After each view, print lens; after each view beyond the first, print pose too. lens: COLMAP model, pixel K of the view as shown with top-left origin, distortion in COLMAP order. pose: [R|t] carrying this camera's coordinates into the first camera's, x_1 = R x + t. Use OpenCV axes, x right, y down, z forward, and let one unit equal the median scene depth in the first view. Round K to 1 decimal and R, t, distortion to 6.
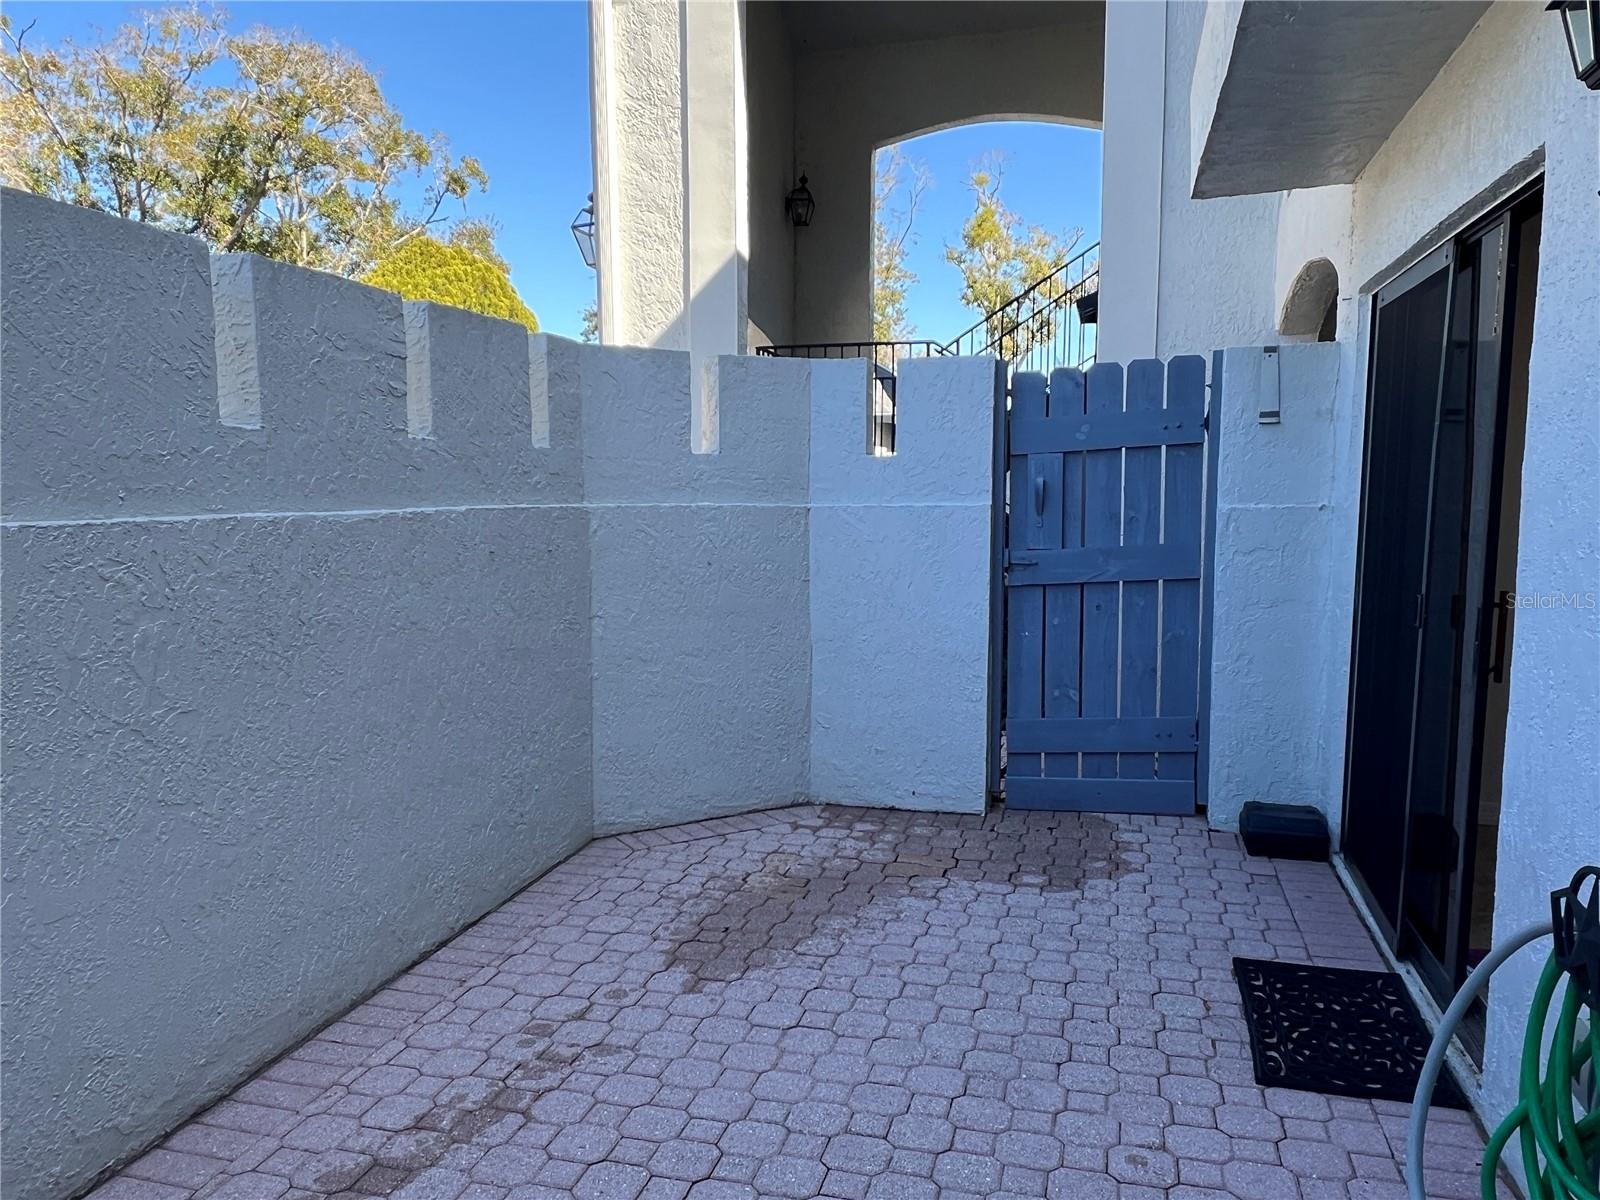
lens RADIAL K [[1170.2, 0, 799.4], [0, 1170.2, 611.8], [0, 0, 1]] dist [0.004041, -0.004806]
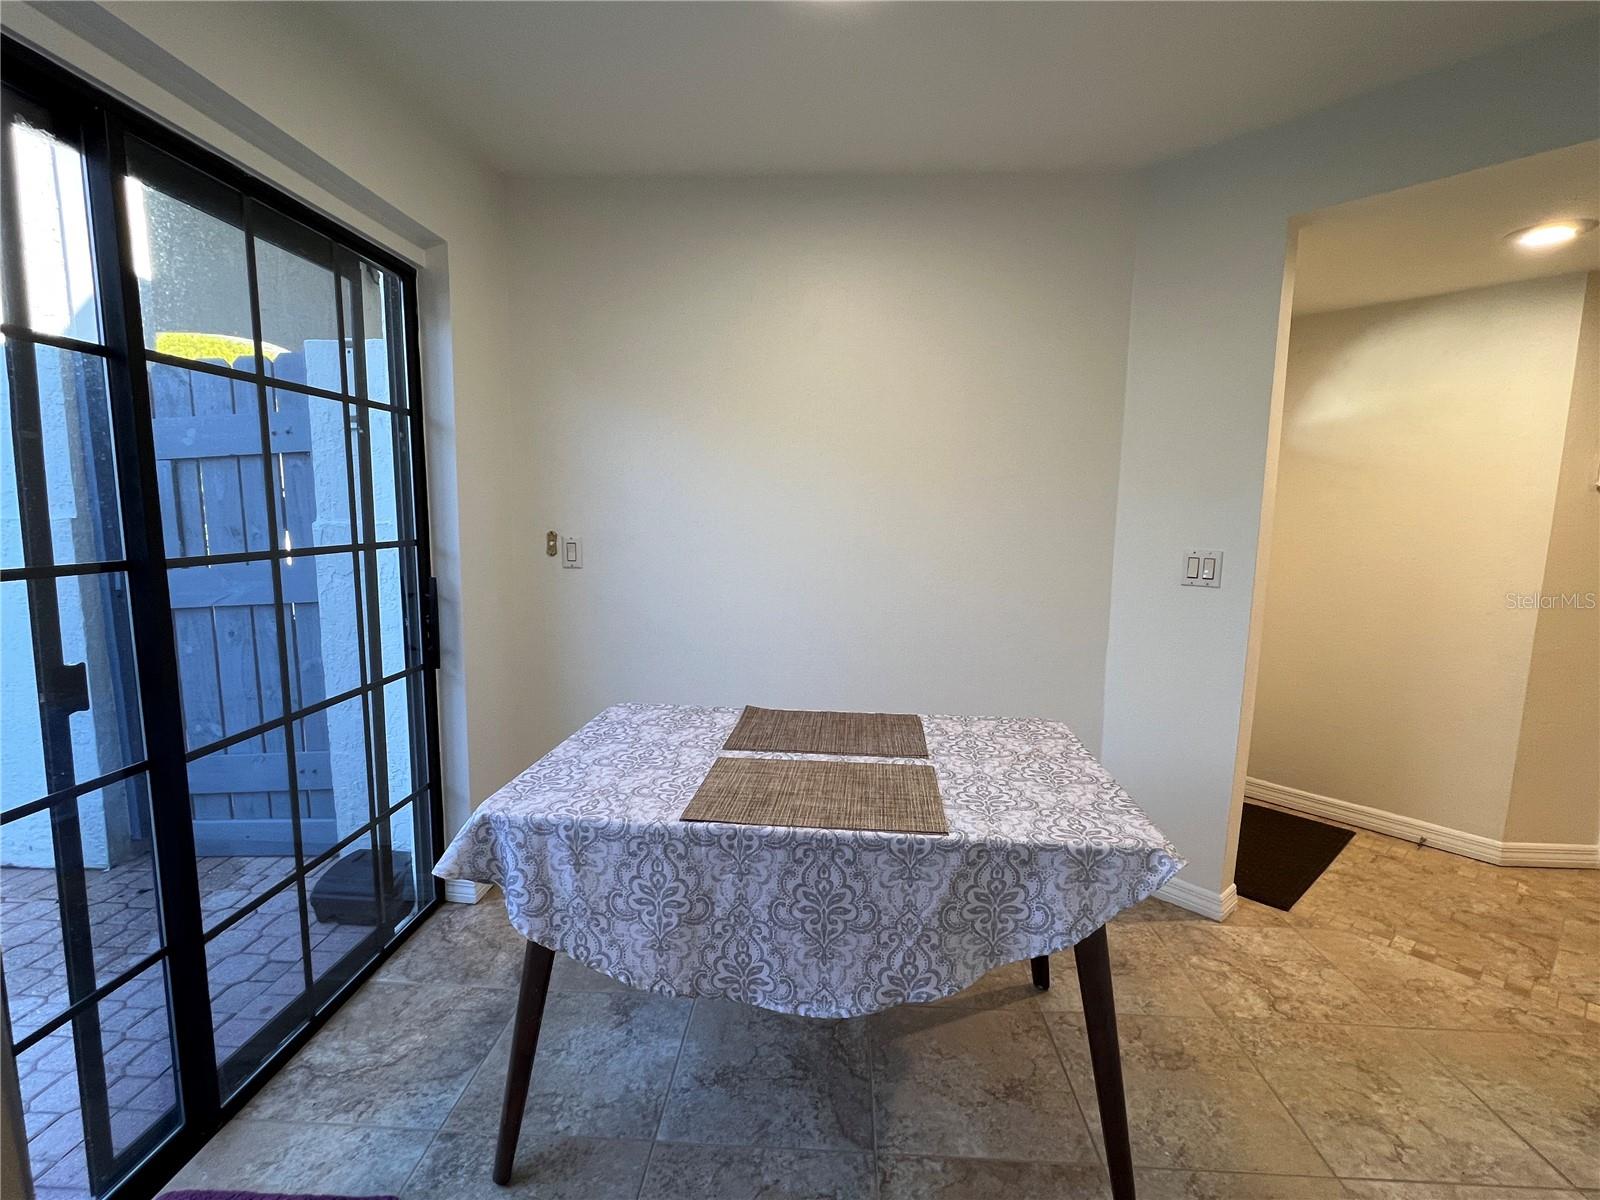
lens RADIAL K [[743.6, 0, 800.0], [0, 743.6, 600.0], [0, 0, 1]] dist [-0.001248, -0.000366]
pose [[0.978839, -0.014517, 0.204117, 0.566839], [0.011568, 0.999811, 0.015633, -0.033551], [-0.204305, -0.012940, 0.978822, 0.352272]]
